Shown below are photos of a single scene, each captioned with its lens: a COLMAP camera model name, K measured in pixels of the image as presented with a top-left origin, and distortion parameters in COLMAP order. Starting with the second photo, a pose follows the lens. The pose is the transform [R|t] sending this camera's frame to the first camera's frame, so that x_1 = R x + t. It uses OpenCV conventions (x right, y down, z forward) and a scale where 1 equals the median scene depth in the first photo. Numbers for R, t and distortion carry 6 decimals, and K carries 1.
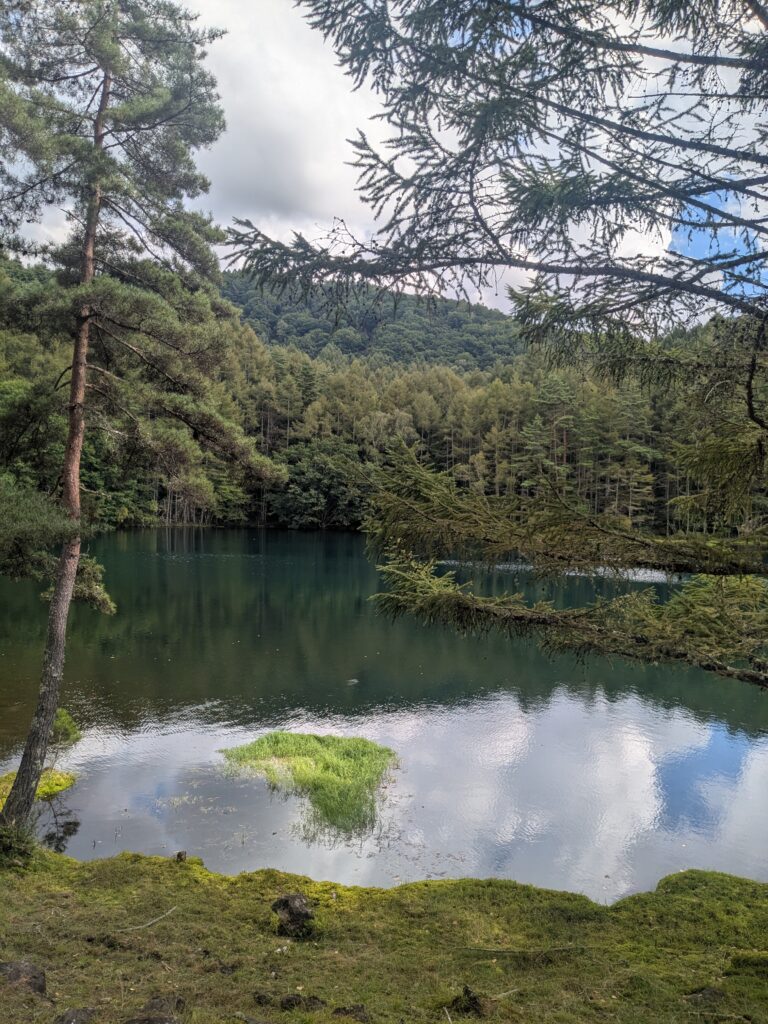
lens RADIAL K [[815.6, 0, 394.7], [0, 815.6, 517.6], [0, 0, 1]] dist [0.060483, -0.009210]
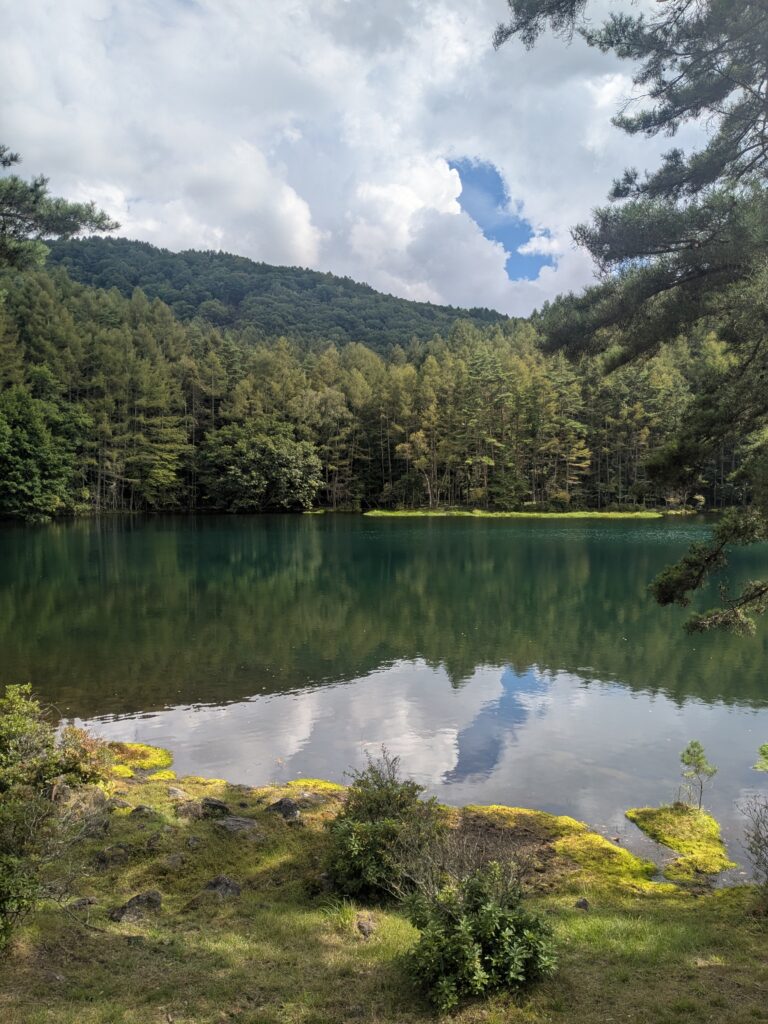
lens RADIAL K [[815.6, 0, 379.4], [0, 815.6, 514.5], [0, 0, 1]] dist [0.060483, -0.009210]
pose [[0.988186, -0.031528, 0.149978, -0.095564], [0.027445, 0.999196, 0.029219, -0.007192], [-0.150779, -0.024758, 0.988257, 0.015788]]
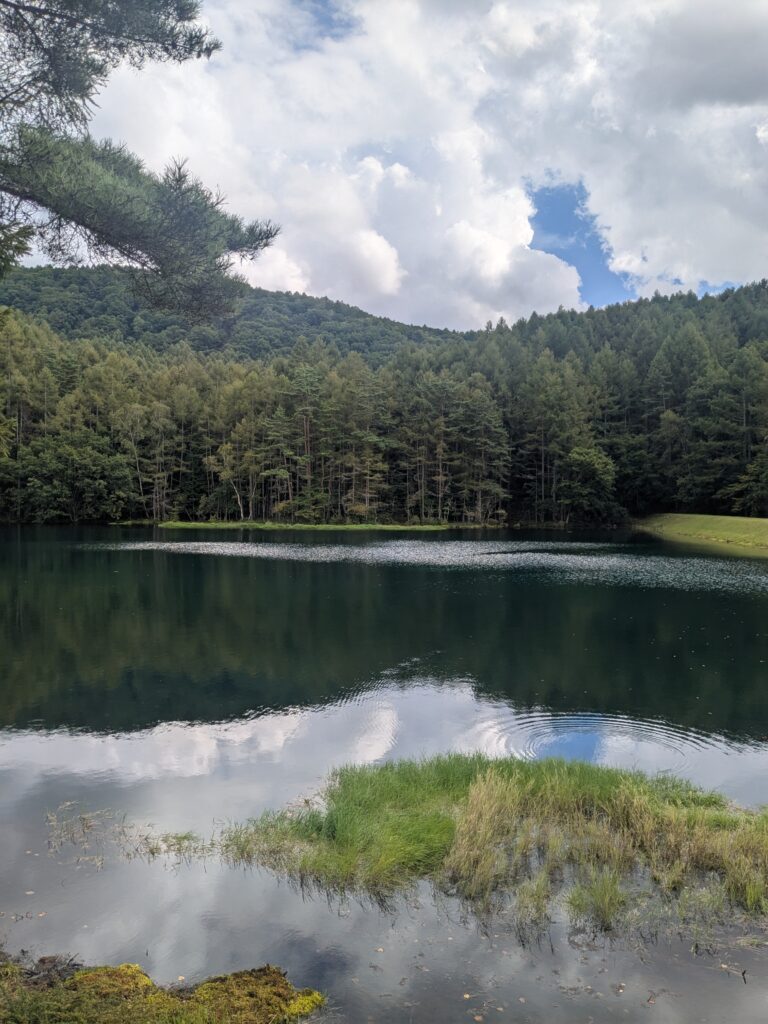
lens RADIAL K [[815.6, 0, 379.8], [0, 815.6, 513.9], [0, 0, 1]] dist [0.060483, -0.009210]
pose [[0.995380, -0.019096, 0.094098, 0.191329], [0.019431, 0.999808, -0.002641, 0.013494], [-0.094029, 0.004457, 0.995559, -0.024857]]
